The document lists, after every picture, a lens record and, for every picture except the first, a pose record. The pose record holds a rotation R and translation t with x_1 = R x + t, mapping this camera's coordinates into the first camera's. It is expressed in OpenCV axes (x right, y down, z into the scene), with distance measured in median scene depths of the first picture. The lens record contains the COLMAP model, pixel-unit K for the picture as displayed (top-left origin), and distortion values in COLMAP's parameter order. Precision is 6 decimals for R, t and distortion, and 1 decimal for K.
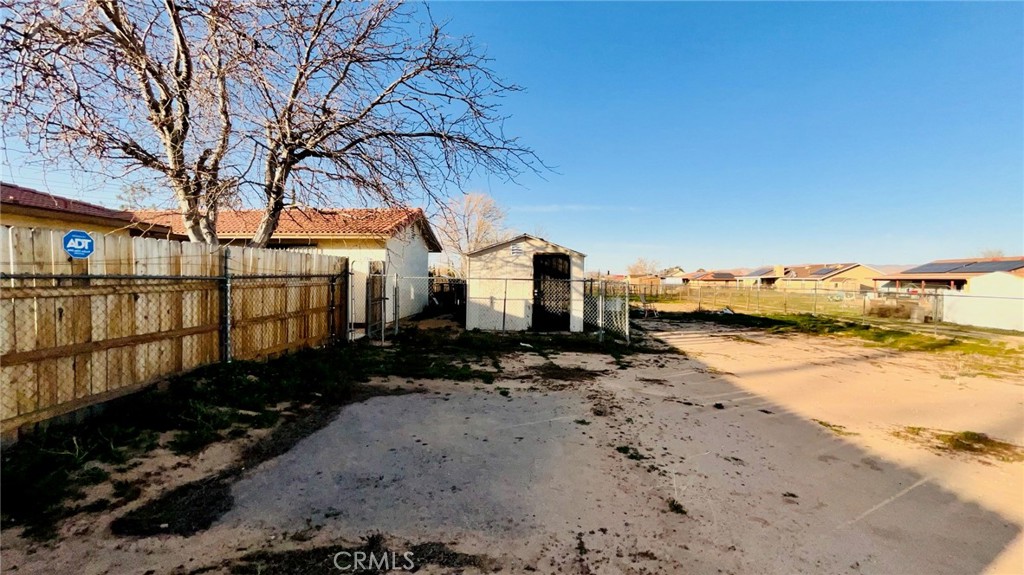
lens RADIAL K [[421.1, 0, 514.0], [0, 421.1, 285.2], [0, 0, 1]] dist [-0.000666, 0.000288]
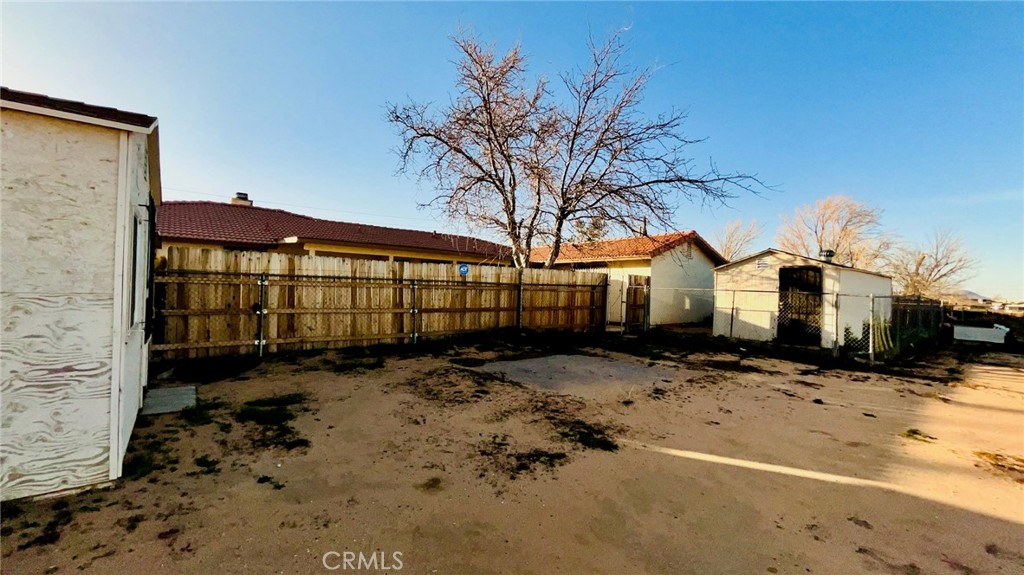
lens RADIAL K [[421.1, 0, 505.3], [0, 421.1, 287.4], [0, 0, 1]] dist [-0.000666, 0.000288]
pose [[0.656581, 0.007577, -0.754217, 0.625832], [-0.035927, 0.999129, -0.021239, 0.033957], [0.753399, 0.041042, 0.656281, -0.285680]]
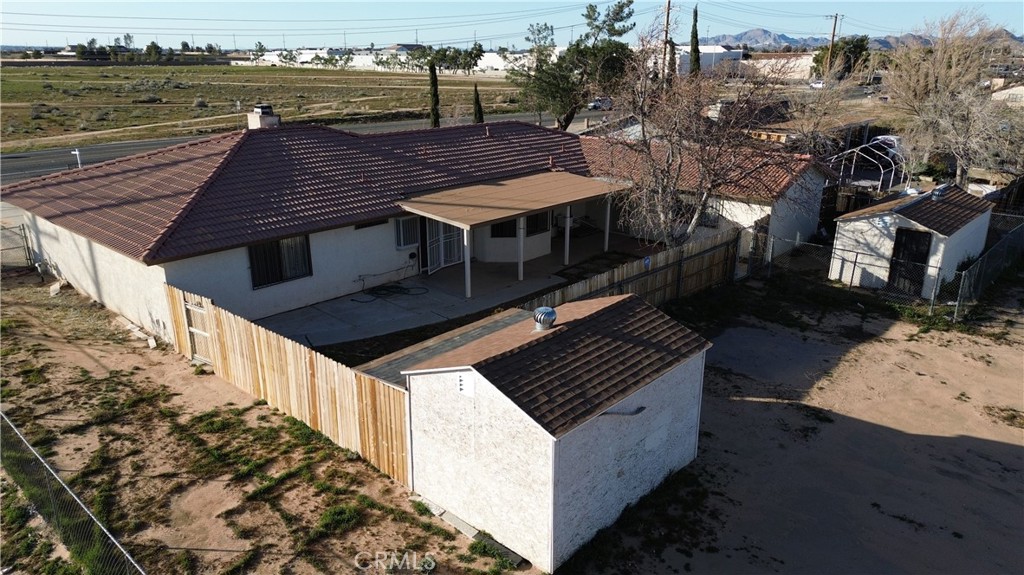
lens RADIAL K [[725.6, 0, 487.0], [0, 725.6, 277.4], [0, 0, 1]] dist [0.041121, -0.016493]
pose [[0.751191, 0.190442, -0.632016, 0.835161], [-0.005241, 0.959167, 0.282791, -0.851879], [0.660064, -0.209118, 0.721516, -2.077141]]
